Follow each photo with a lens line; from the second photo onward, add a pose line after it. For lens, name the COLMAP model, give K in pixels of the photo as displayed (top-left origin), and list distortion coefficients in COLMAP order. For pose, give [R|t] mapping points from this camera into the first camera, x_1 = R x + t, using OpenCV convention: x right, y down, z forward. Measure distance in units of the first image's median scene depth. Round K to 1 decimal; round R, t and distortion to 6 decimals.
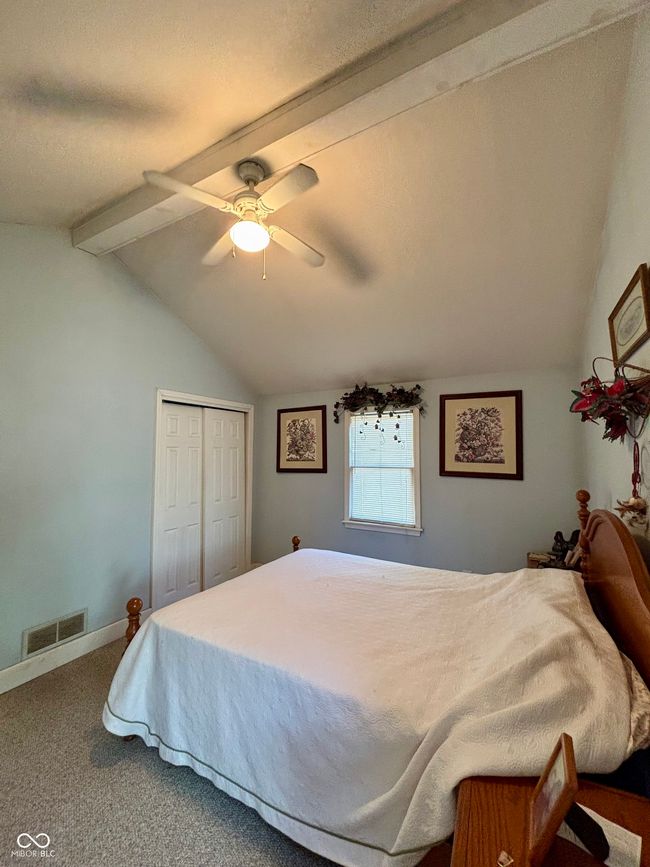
lens RADIAL K [[351.7, 0, 320.1], [0, 351.7, 435.3], [0, 0, 1]] dist [0.005478, -0.001832]
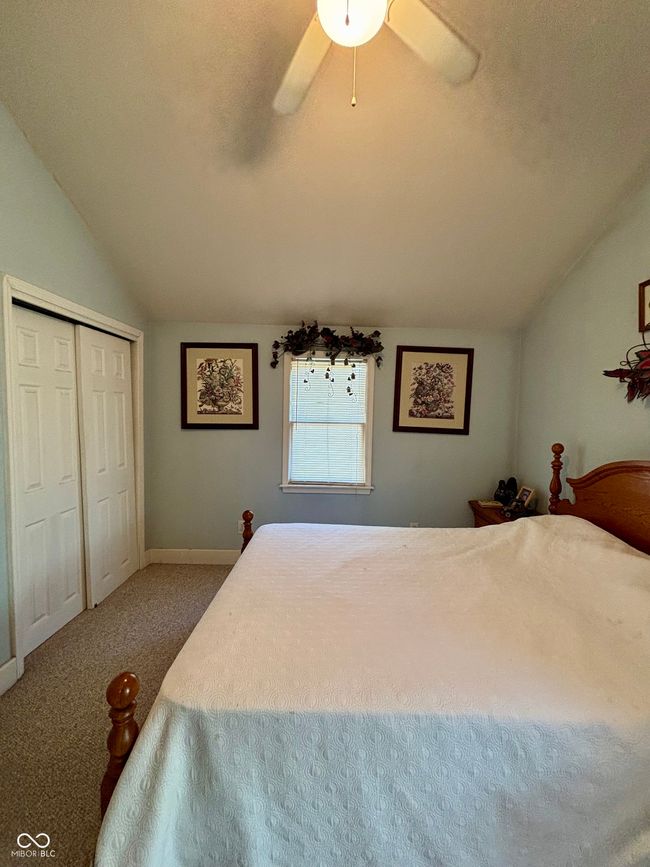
lens RADIAL K [[351.7, 0, 324.0], [0, 351.7, 434.7], [0, 0, 1]] dist [0.005478, -0.001832]
pose [[0.869436, -0.012092, 0.493898, -0.284904], [-0.049094, 0.992638, 0.110726, 0.025927], [-0.491601, -0.120517, 0.862441, 0.253037]]
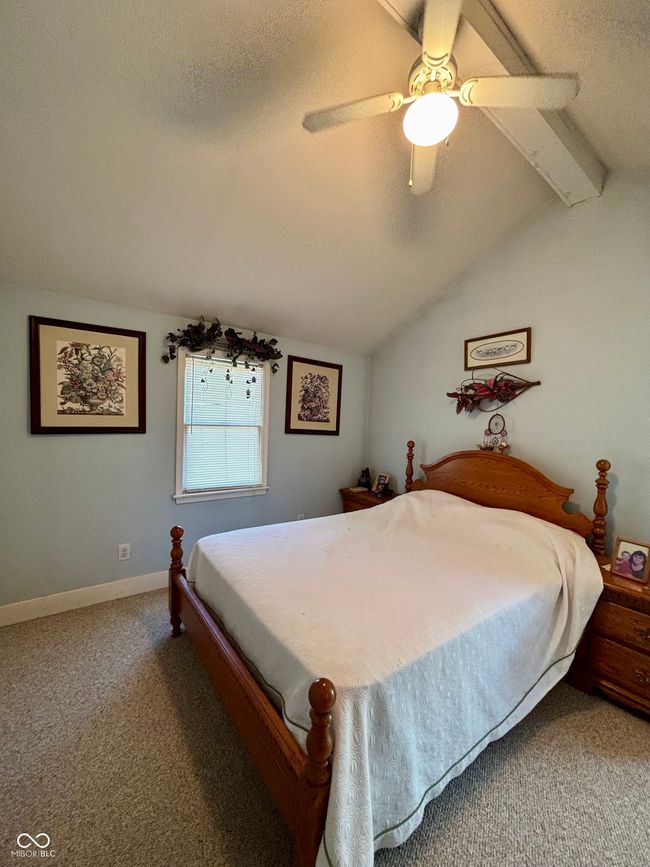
lens RADIAL K [[351.7, 0, 324.7], [0, 351.7, 436.9], [0, 0, 1]] dist [0.005478, -0.001832]
pose [[0.400491, -0.029282, 0.915833, -0.543416], [-0.090064, 0.993391, 0.071147, 0.038337], [-0.911864, -0.110977, 0.395207, 0.459849]]
